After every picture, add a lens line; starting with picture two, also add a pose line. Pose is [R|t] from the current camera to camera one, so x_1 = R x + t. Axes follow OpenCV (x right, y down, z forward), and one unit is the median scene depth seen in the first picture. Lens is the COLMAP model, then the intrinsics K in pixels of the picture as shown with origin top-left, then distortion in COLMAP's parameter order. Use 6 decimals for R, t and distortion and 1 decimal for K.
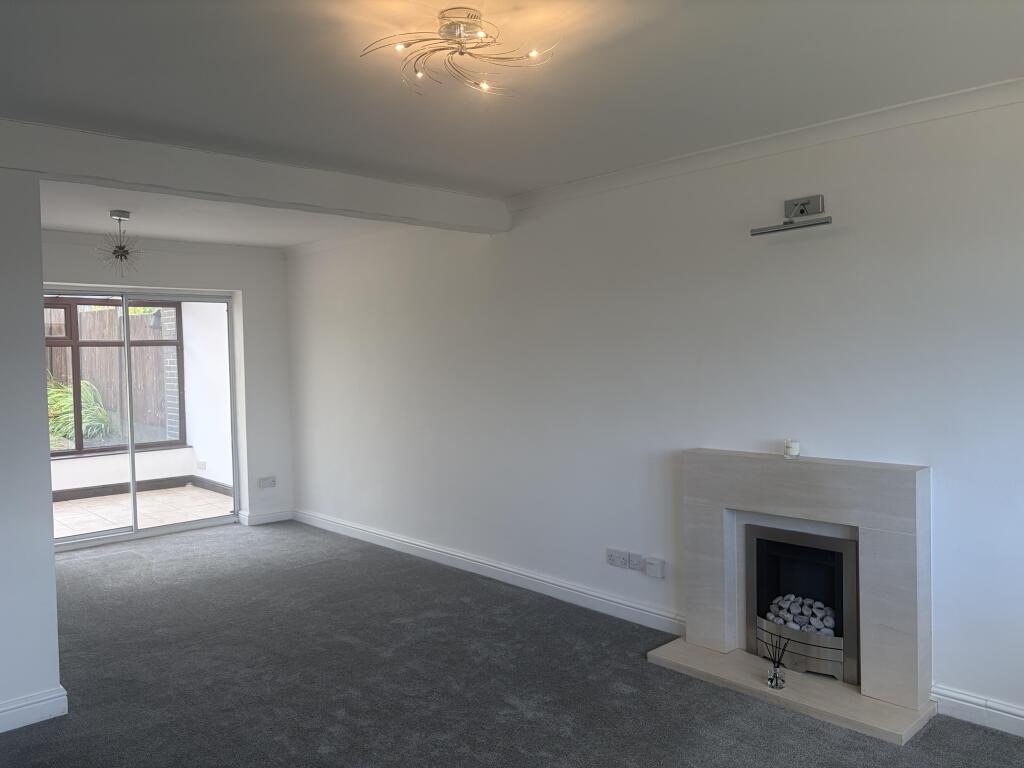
lens RADIAL K [[786.3, 0, 509.5], [0, 786.3, 390.1], [0, 0, 1]] dist [0.058454, -0.066360]
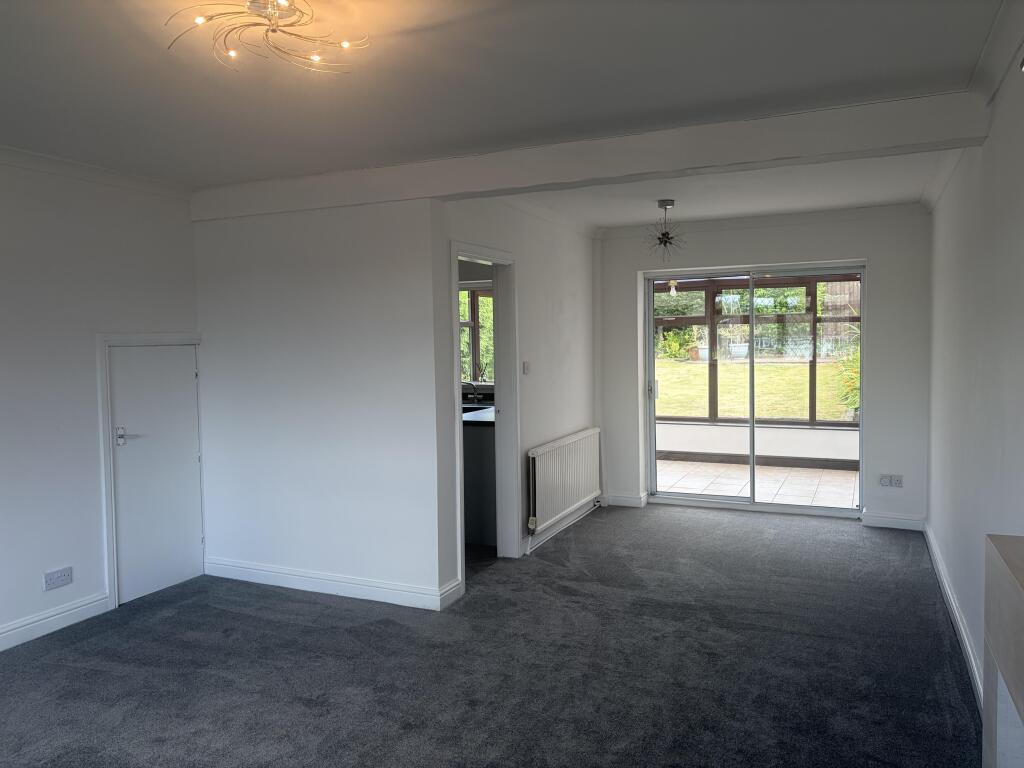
lens RADIAL K [[786.3, 0, 509.2], [0, 786.3, 375.1], [0, 0, 1]] dist [0.058454, -0.066360]
pose [[0.381714, 0.054009, -0.922701, 0.347904], [-0.036270, 0.998398, 0.043435, -0.021195], [0.923569, 0.016887, 0.383061, 0.315770]]
